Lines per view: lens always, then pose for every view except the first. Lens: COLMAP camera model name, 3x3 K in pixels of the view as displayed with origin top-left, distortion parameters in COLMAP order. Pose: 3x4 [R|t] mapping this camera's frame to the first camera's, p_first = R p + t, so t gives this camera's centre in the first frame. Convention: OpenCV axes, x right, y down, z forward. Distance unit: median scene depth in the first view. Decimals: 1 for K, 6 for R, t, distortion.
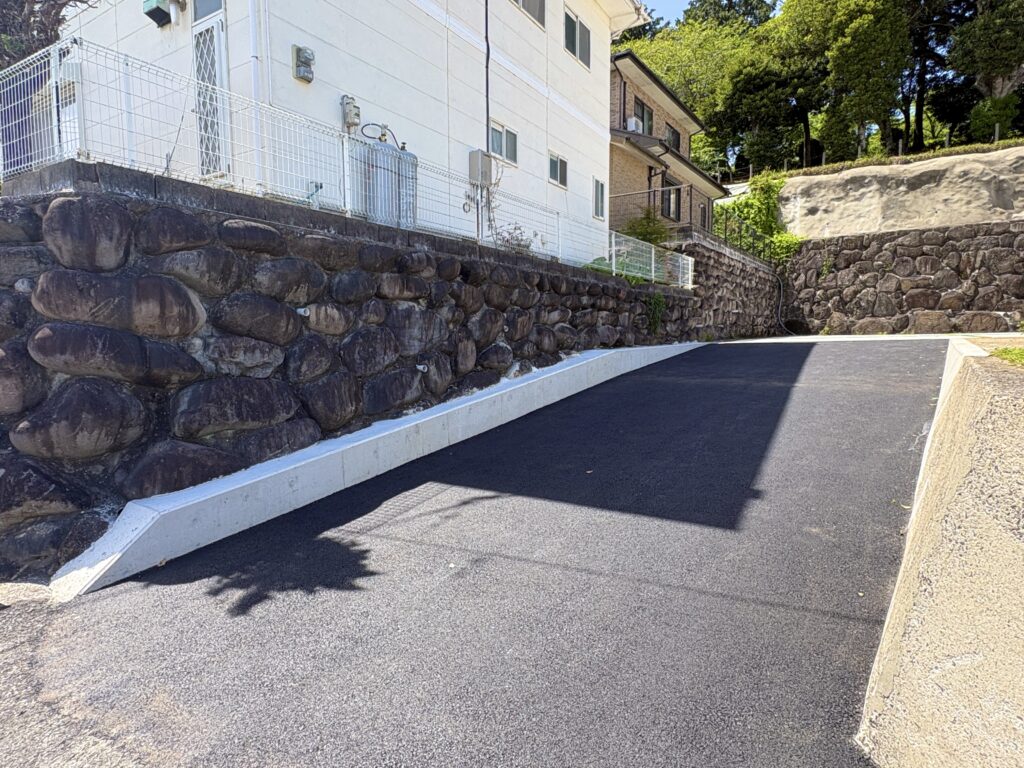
lens RADIAL K [[575.8, 0, 510.1], [0, 575.8, 381.9], [0, 0, 1]] dist [0.002651, -0.001334]
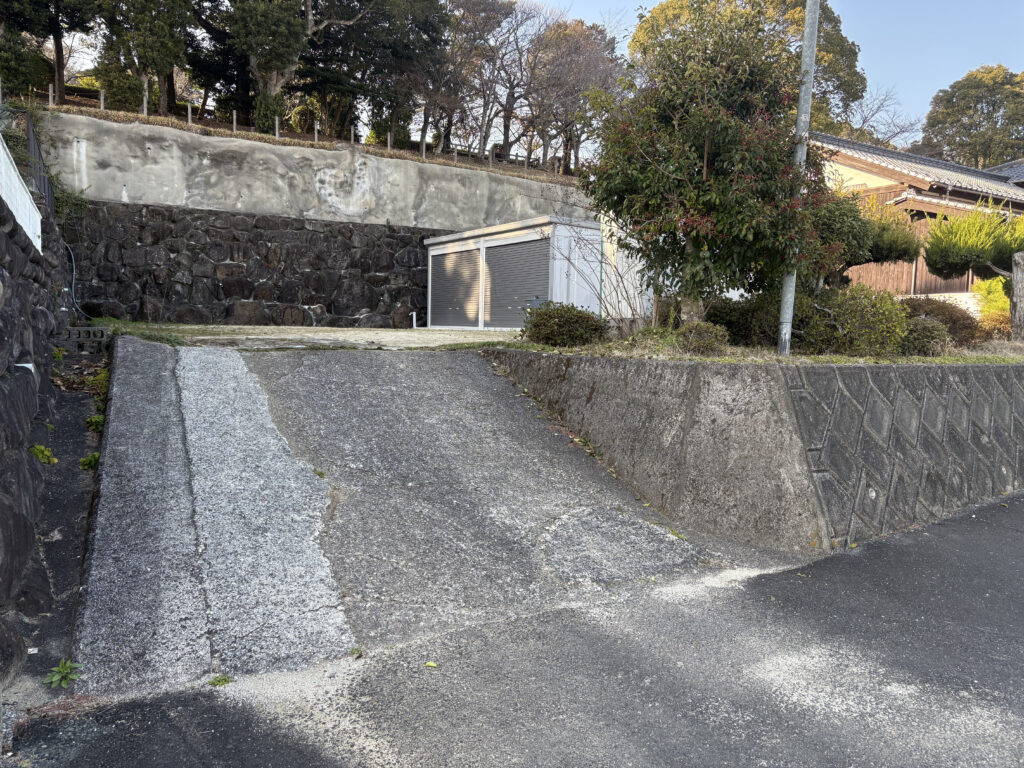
lens RADIAL K [[774.9, 0, 512.9], [0, 774.9, 387.1], [0, 0, 1]] dist [0.048128, -0.036692]
pose [[0.469982, -0.049407, 0.881292, -0.201004], [0.046212, 0.998440, 0.031330, -0.000800], [-0.881465, 0.026002, 0.471533, 0.009886]]
